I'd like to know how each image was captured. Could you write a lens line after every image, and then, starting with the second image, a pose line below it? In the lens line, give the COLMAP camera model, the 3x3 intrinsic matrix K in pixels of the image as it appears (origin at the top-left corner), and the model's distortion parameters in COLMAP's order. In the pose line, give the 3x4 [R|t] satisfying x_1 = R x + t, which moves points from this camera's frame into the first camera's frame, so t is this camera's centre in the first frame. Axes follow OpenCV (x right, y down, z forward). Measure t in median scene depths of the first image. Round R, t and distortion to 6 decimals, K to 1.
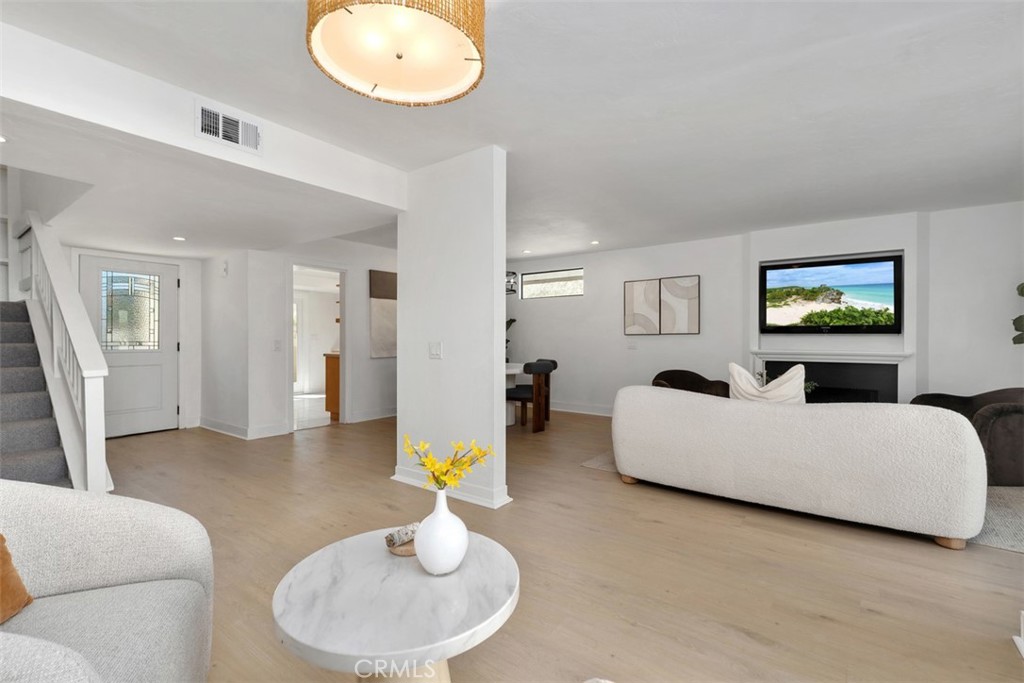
lens RADIAL K [[469.1, 0, 509.0], [0, 469.1, 338.4], [0, 0, 1]] dist [0.008975, -0.000633]
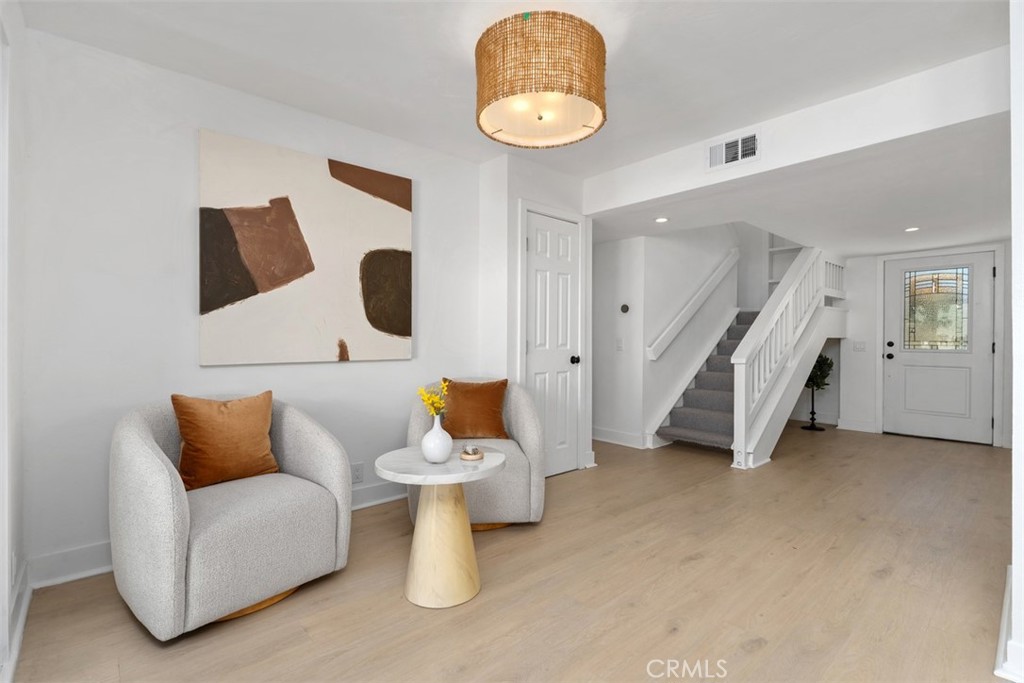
lens RADIAL K [[481.3, 0, 512.5], [0, 481.3, 339.7], [0, 0, 1]] dist [-0.000412, 0.000568]
pose [[-0.199704, -0.001980, -0.979854, 0.314701], [-0.004720, 0.999988, -0.001058, 0.008658], [0.979845, 0.004413, -0.199711, 0.335796]]
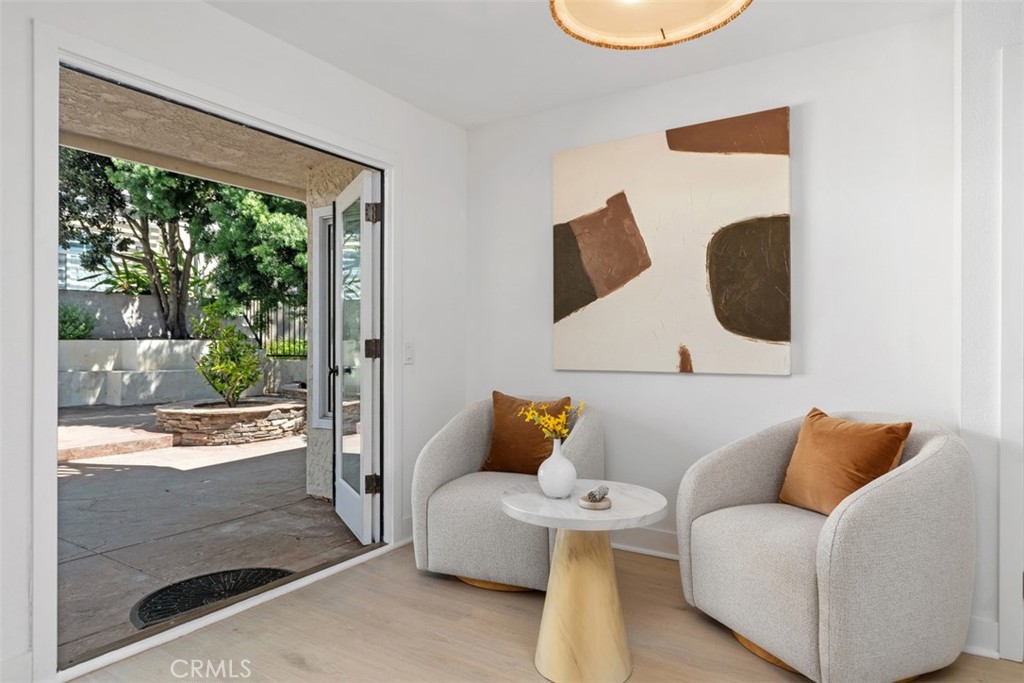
lens RADIAL K [[600.6, 0, 491.2], [0, 600.6, 341.8], [0, 0, 1]] dist [-0.008385, -0.000942]
pose [[-0.998646, -0.004858, -0.051785, 0.031436], [-0.004729, 0.999985, -0.002599, 0.007379], [0.051797, -0.002350, -0.998655, 0.569998]]
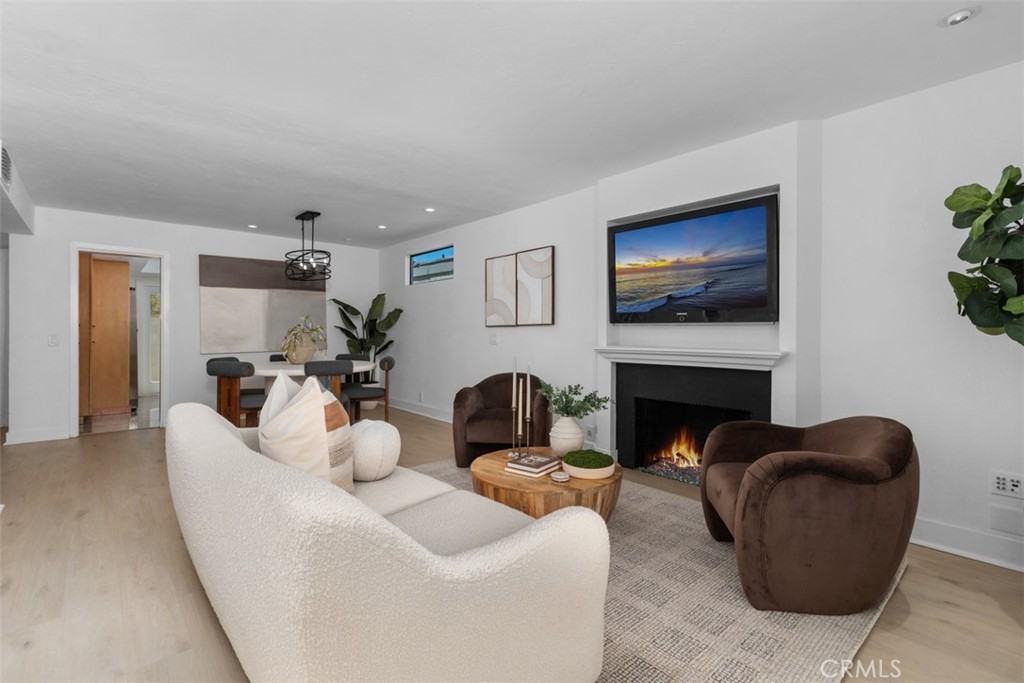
lens RADIAL K [[469.1, 0, 511.3], [0, 469.1, 331.8], [0, 0, 1]] dist [0.008975, -0.000633]
pose [[0.978992, -0.002803, -0.203877, 0.533661], [0.002818, 0.999996, -0.000215, 0.001884], [0.203877, -0.000364, 0.978996, 0.282103]]
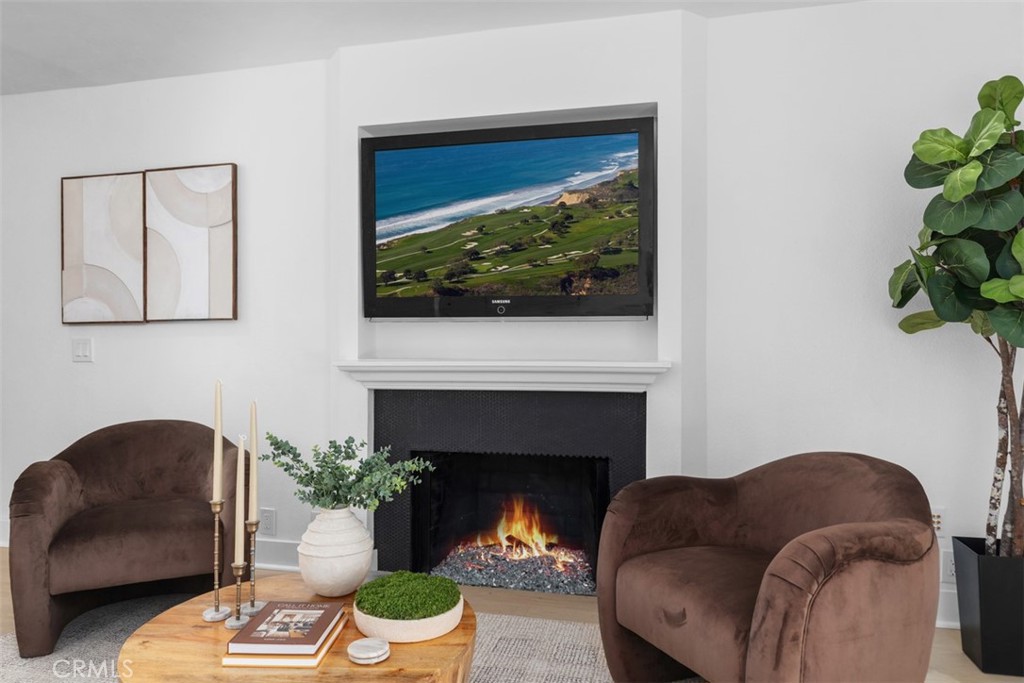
lens RADIAL K [[681.9, 0, 516.9], [0, 681.9, 353.7], [0, 0, 1]] dist [0.001902, -0.006560]
pose [[0.919745, -0.013441, 0.392286, 0.431273], [0.005969, 0.999777, 0.020259, 0.008378], [-0.392471, -0.016292, 0.919620, 0.443881]]
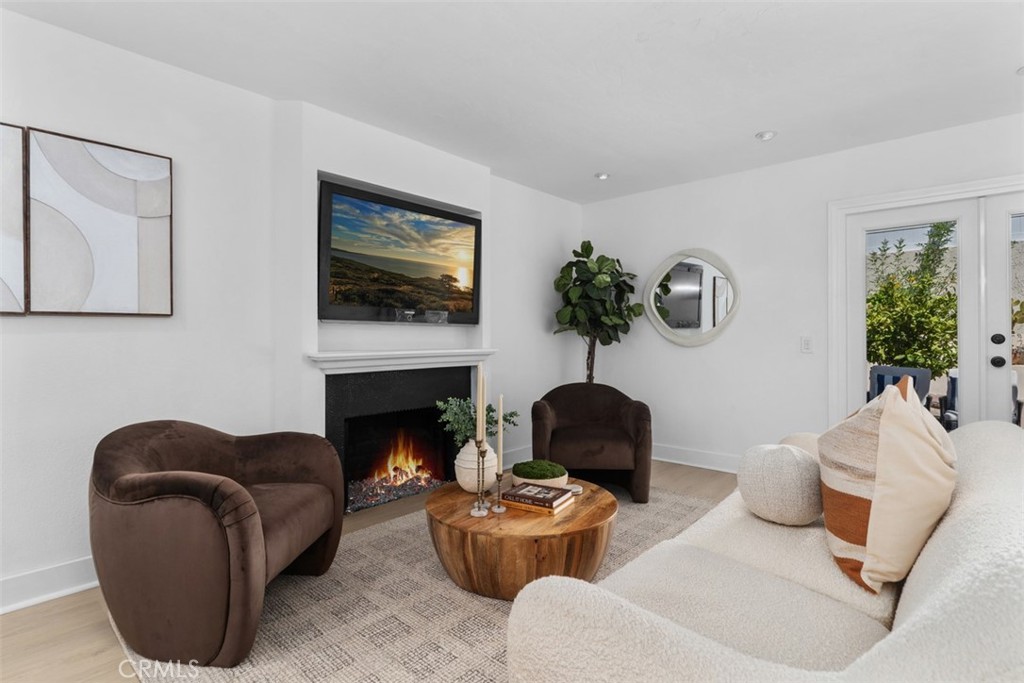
lens RADIAL K [[505.3, 0, 513.8], [0, 505.3, 335.2], [0, 0, 1]] dist [-0.002161, 0.001059]
pose [[0.094292, 0.000431, 0.995544, 0.034653], [0.001504, 0.999999, -0.000575, 0.006789], [-0.995543, 0.001551, 0.094291, 0.751177]]
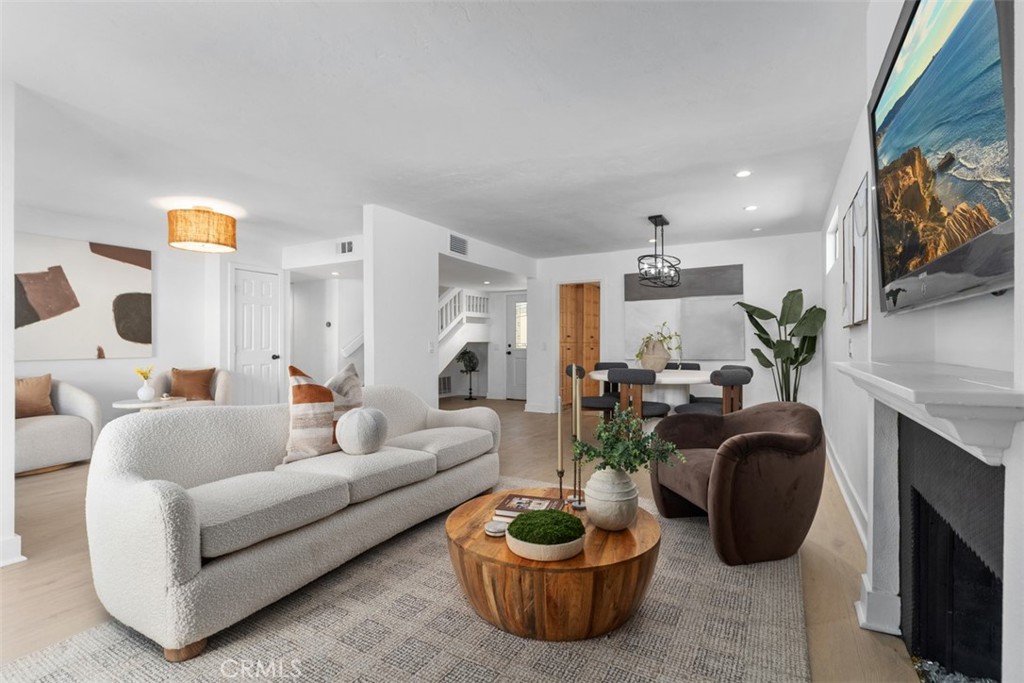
lens RADIAL K [[481.3, 0, 510.8], [0, 481.3, 341.7], [0, 0, 1]] dist [-0.000412, 0.000568]
pose [[0.122576, -0.006855, -0.992435, 0.836953], [0.004778, 0.999969, -0.006317, 0.010032], [0.992448, -0.003967, 0.122605, 0.709186]]
